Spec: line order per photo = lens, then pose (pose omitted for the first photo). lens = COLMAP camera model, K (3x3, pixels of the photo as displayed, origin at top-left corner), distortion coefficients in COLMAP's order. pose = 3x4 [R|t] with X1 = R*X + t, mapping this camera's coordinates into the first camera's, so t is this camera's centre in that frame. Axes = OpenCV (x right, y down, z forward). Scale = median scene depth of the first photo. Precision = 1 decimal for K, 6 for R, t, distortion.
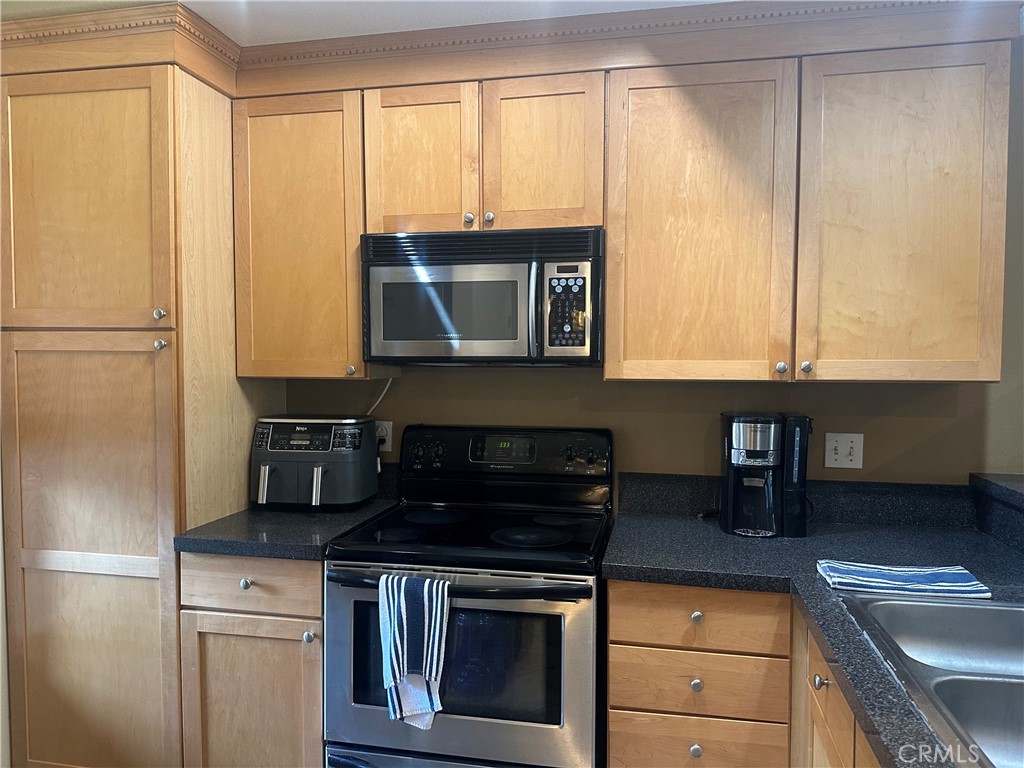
lens RADIAL K [[724.7, 0, 516.7], [0, 724.7, 378.6], [0, 0, 1]] dist [0.006784, -0.025173]
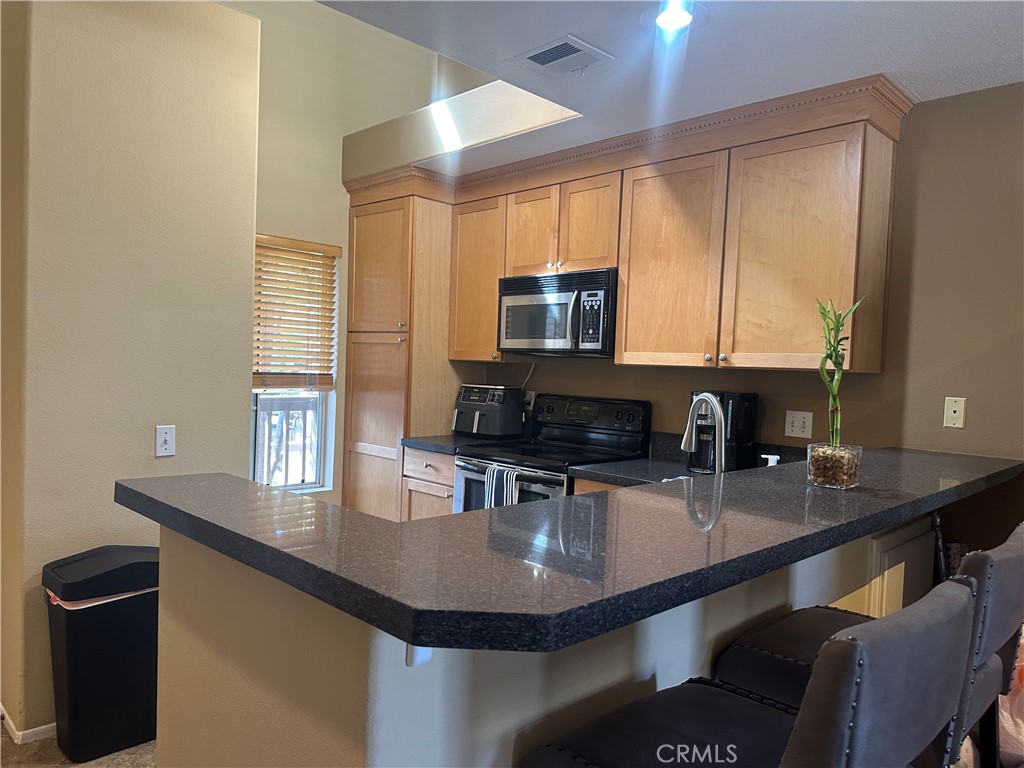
lens RADIAL K [[724.7, 0, 512.9], [0, 724.7, 388.6], [0, 0, 1]] dist [0.006784, -0.025173]
pose [[0.831534, 0.044052, -0.553724, 0.830239], [-0.051579, 0.998667, 0.001994, 0.064281], [0.553074, 0.026903, 0.832698, -0.450224]]
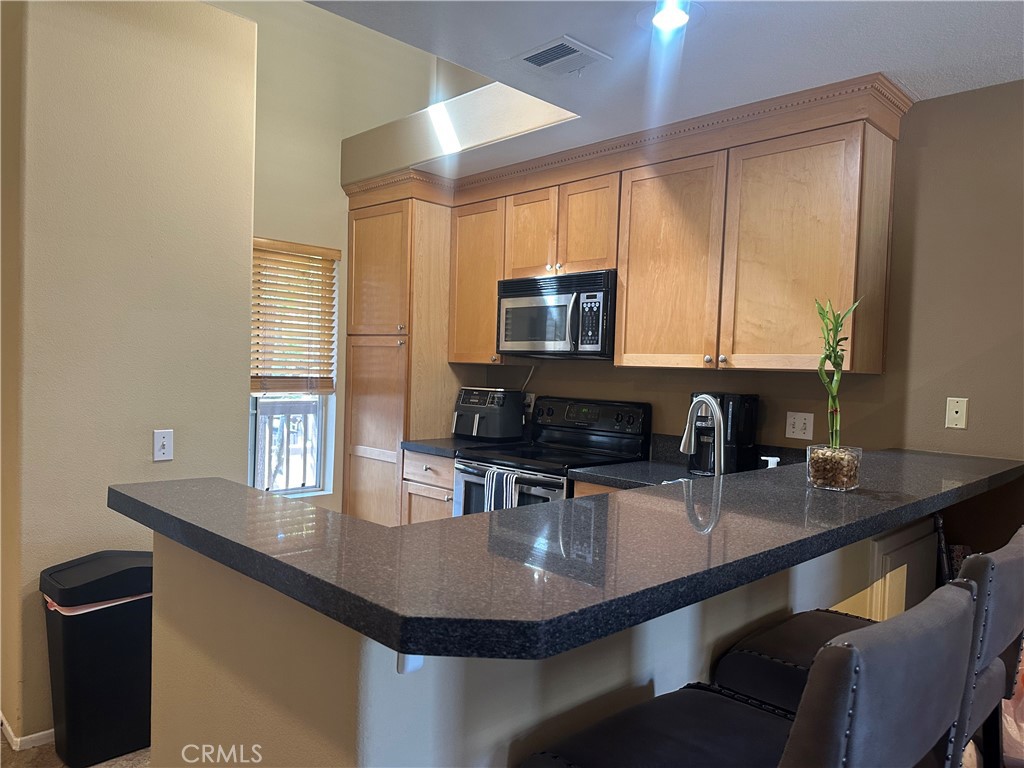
lens RADIAL K [[724.7, 0, 512.3], [0, 724.7, 388.5], [0, 0, 1]] dist [0.006784, -0.025173]
pose [[0.829067, 0.037941, -0.557860, 0.833455], [-0.046586, 0.998913, -0.001296, 0.063582], [0.557205, 0.027063, 0.829934, -0.440203]]
